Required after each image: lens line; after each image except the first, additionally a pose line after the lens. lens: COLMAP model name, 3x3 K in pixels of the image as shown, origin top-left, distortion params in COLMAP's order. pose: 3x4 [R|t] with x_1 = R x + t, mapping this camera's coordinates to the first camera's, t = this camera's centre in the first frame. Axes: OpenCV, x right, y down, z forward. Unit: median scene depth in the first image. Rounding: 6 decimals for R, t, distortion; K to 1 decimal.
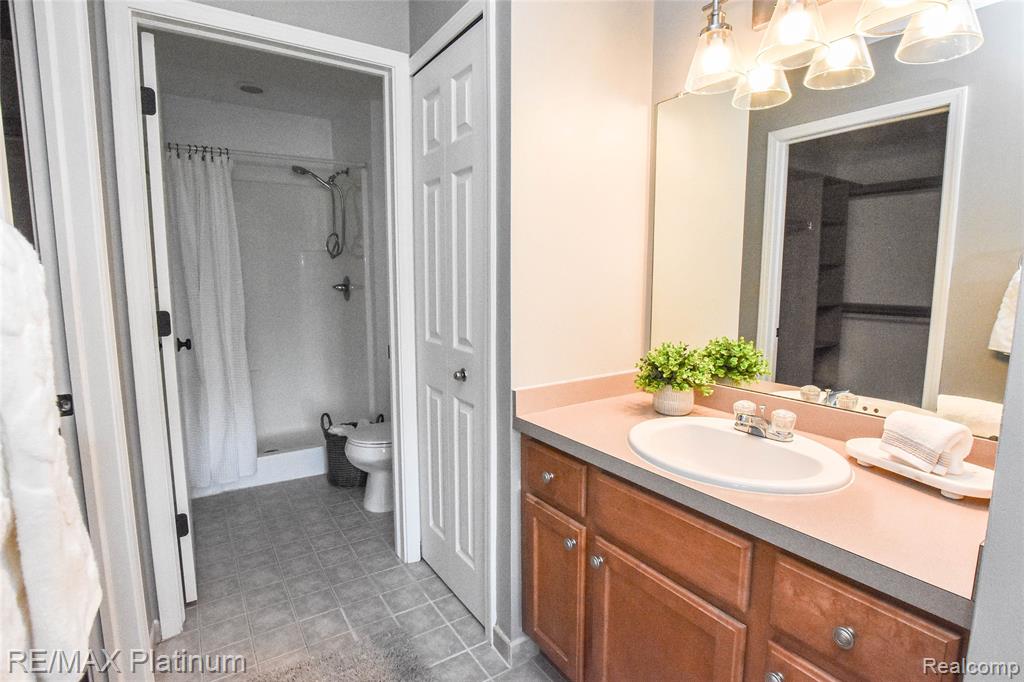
lens RADIAL K [[500.4, 0, 512.2], [0, 500.4, 341.1], [0, 0, 1]] dist [-0.037774, 0.001243]
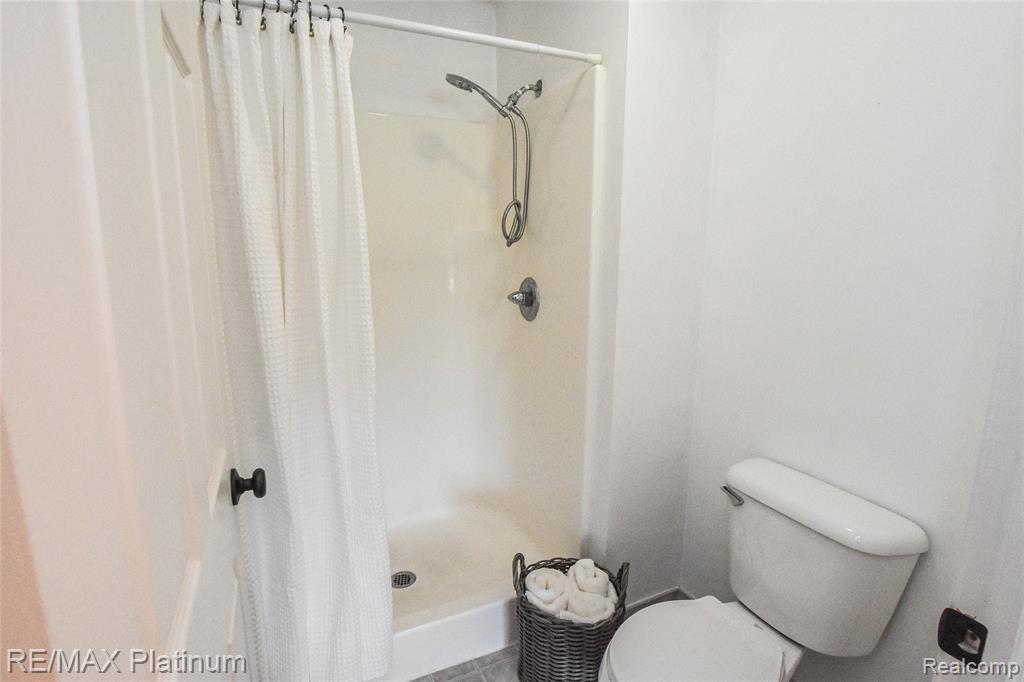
lens RADIAL K [[500.4, 0, 512.2], [0, 500.4, 339.7], [0, 0, 1]] dist [-0.037774, 0.001243]
pose [[0.989980, 0.032305, -0.137463, -0.299865], [-0.024587, 0.998044, 0.057479, -0.101122], [0.139051, -0.053524, 0.988838, 0.474956]]
